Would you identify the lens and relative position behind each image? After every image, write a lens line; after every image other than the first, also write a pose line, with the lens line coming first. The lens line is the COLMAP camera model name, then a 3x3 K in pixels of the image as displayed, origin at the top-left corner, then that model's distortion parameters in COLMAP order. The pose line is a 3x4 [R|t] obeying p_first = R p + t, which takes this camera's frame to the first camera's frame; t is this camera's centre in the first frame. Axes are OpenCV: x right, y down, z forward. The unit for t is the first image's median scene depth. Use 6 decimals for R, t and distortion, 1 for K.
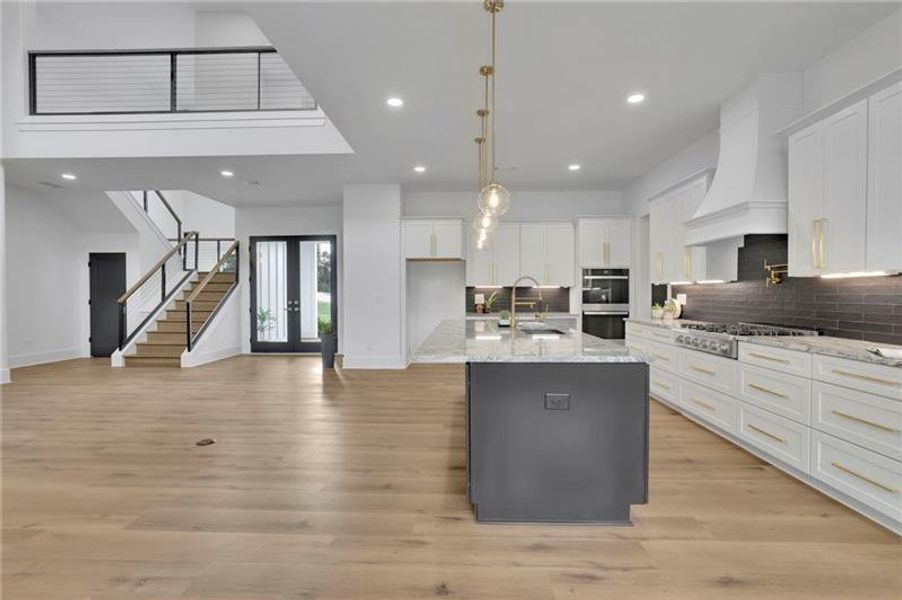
lens RADIAL K [[392.2, 0, 446.2], [0, 392.2, 298.8], [0, 0, 1]] dist [-0.022210, 0.005966]
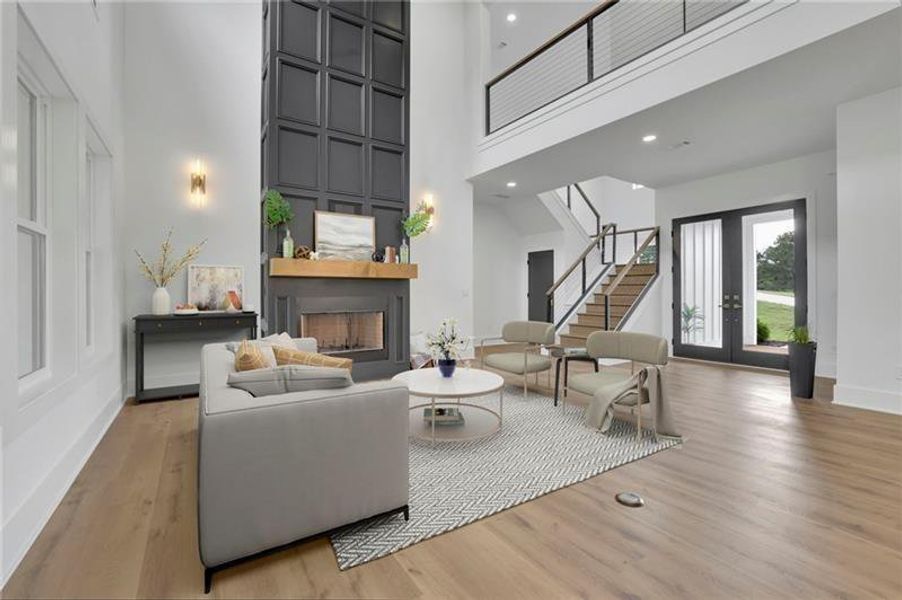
lens RADIAL K [[392.2, 0, 442.4], [0, 392.2, 294.9], [0, 0, 1]] dist [-0.022210, 0.005966]
pose [[0.554592, 0.000795, -0.832122, -0.079167], [-0.006307, 0.999975, -0.003248, 0.011379], [0.832099, 0.007050, 0.554583, 0.119422]]
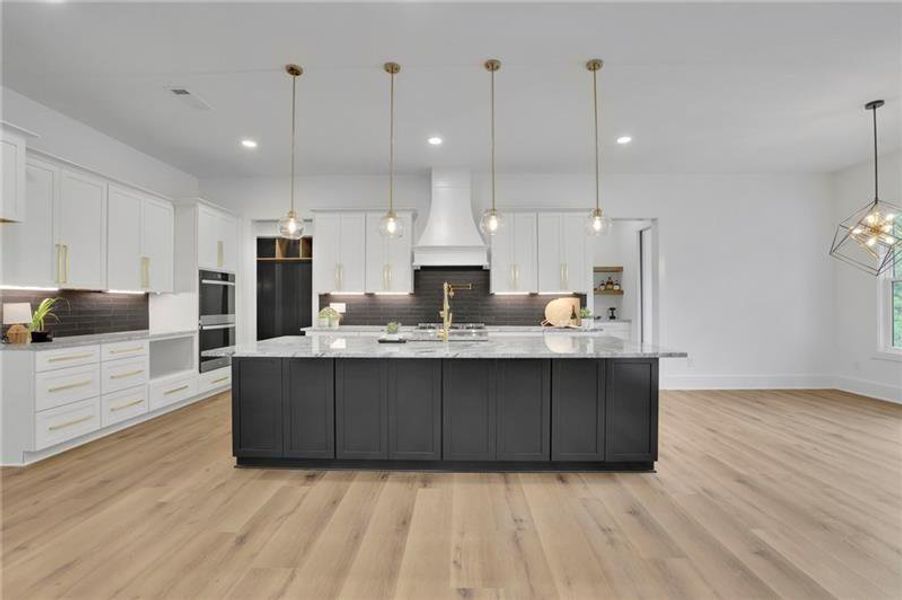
lens RADIAL K [[392.2, 0, 433.0], [0, 392.2, 306.5], [0, 0, 1]] dist [-0.022210, 0.005966]
pose [[0.021401, -0.006970, 0.999747, -1.779735], [0.013139, 0.999891, 0.006689, -0.021732], [-0.999685, 0.012992, 0.021490, 2.413331]]
